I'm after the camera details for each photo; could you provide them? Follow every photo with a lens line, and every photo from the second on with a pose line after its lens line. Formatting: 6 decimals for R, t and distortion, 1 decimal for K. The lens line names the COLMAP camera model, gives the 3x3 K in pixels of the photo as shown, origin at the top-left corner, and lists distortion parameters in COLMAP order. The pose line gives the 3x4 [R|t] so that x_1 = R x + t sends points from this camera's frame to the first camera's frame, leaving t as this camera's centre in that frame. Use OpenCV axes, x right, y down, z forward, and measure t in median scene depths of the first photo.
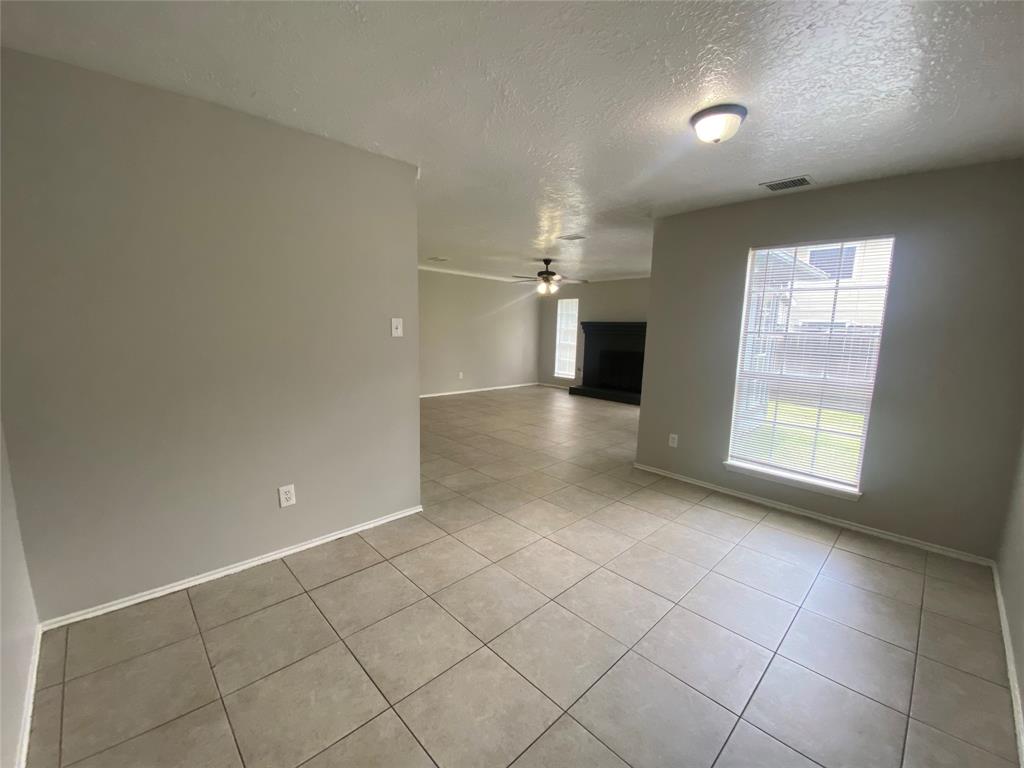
lens RADIAL K [[416.8, 0, 513.8], [0, 416.8, 386.8], [0, 0, 1]] dist [0.038563, -0.028295]
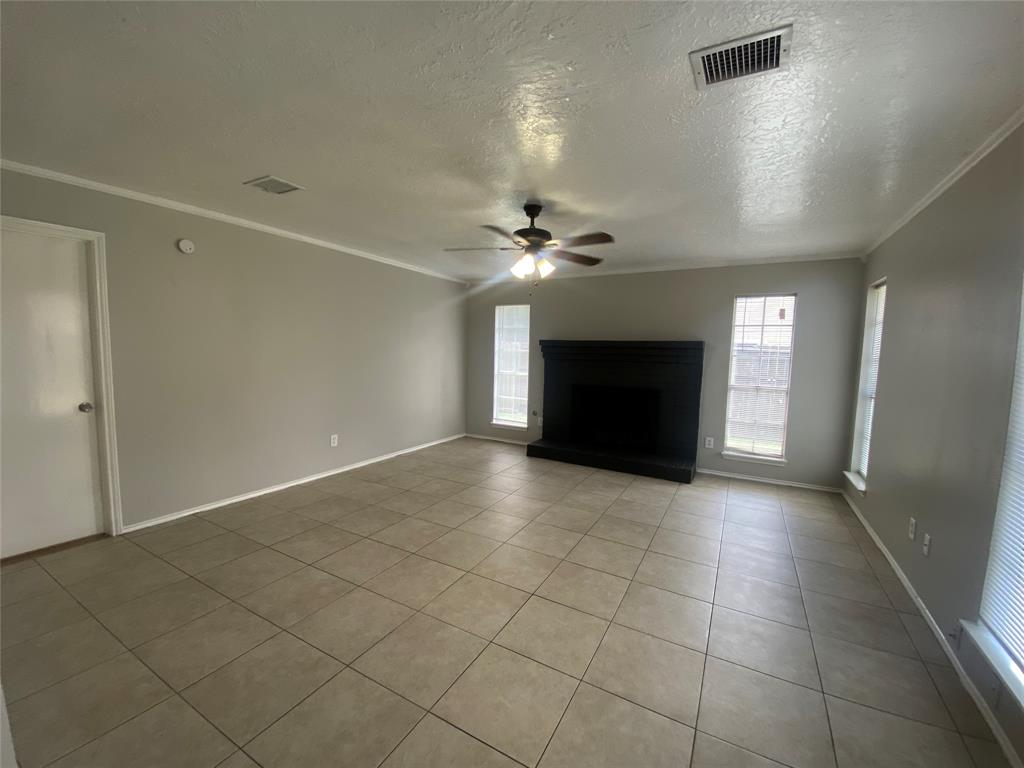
lens RADIAL K [[416.8, 0, 513.8], [0, 416.8, 386.8], [0, 0, 1]] dist [0.038563, -0.028295]
pose [[0.957755, -0.032827, 0.285704, -0.059047], [0.047671, 0.997842, -0.045157, -0.056843], [-0.283605, 0.056869, 0.957253, 0.401478]]
